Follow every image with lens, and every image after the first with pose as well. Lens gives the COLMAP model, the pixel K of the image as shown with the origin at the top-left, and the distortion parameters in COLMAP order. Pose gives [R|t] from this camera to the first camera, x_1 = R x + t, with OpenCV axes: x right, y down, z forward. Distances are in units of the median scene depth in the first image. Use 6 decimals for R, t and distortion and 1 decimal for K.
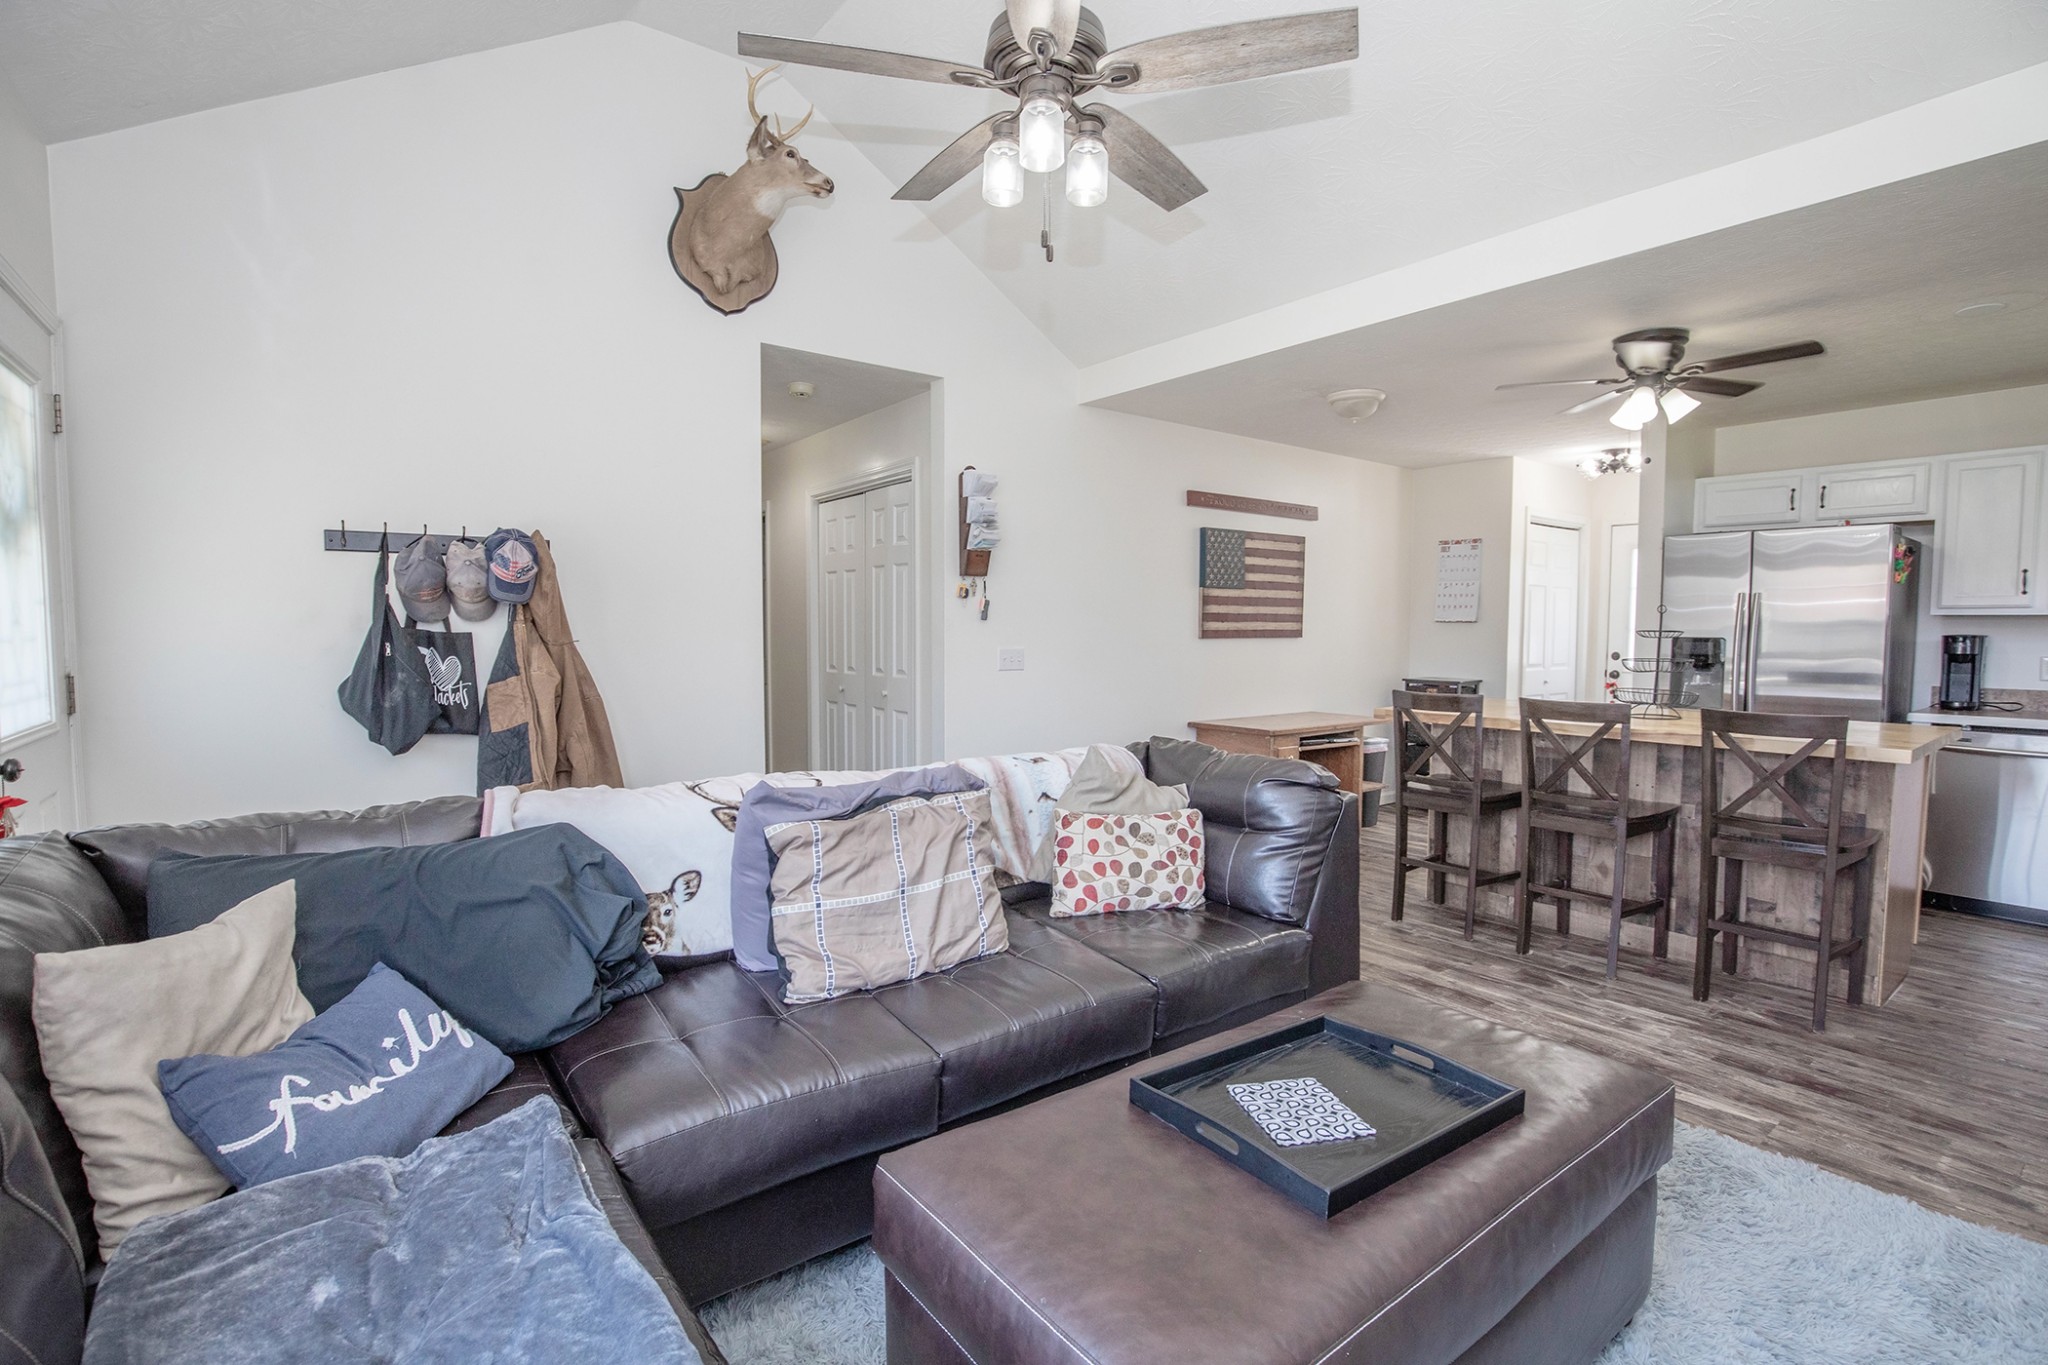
lens RADIAL K [[936.2, 0, 1012.4], [0, 936.2, 683.6], [0, 0, 1]] dist [-0.035597, 0.005734]
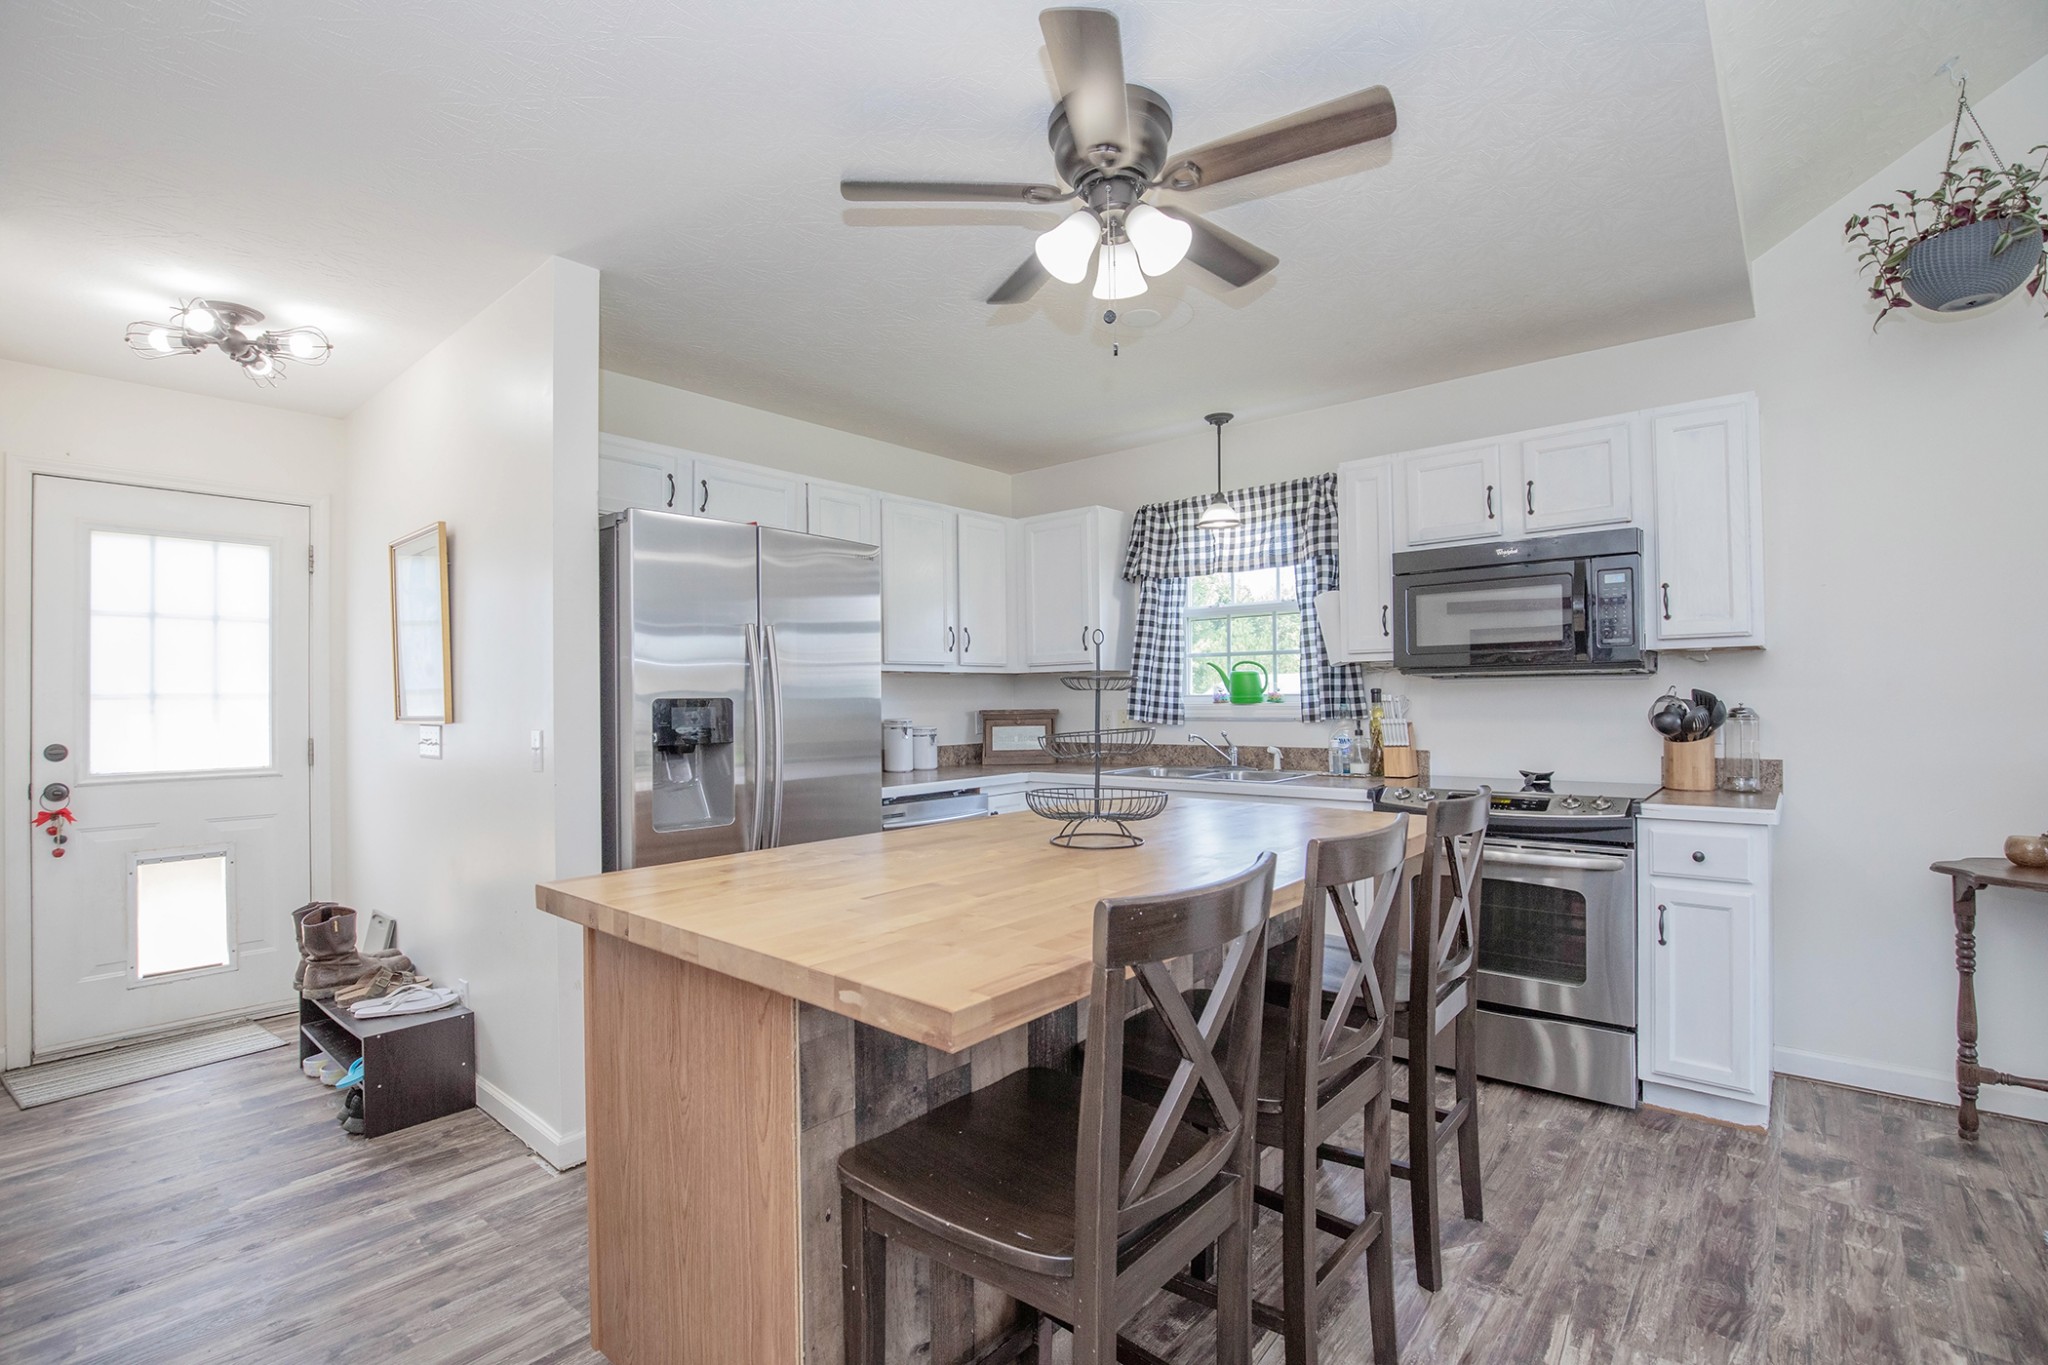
lens RADIAL K [[936.2, 0, 1019.3], [0, 936.2, 687.8], [0, 0, 1]] dist [-0.035597, 0.005734]
pose [[-0.219189, 0.010630, 0.975625, 0.168650], [0.069730, 0.997554, 0.004797, -0.051440], [-0.973188, 0.069082, -0.219394, 1.043909]]
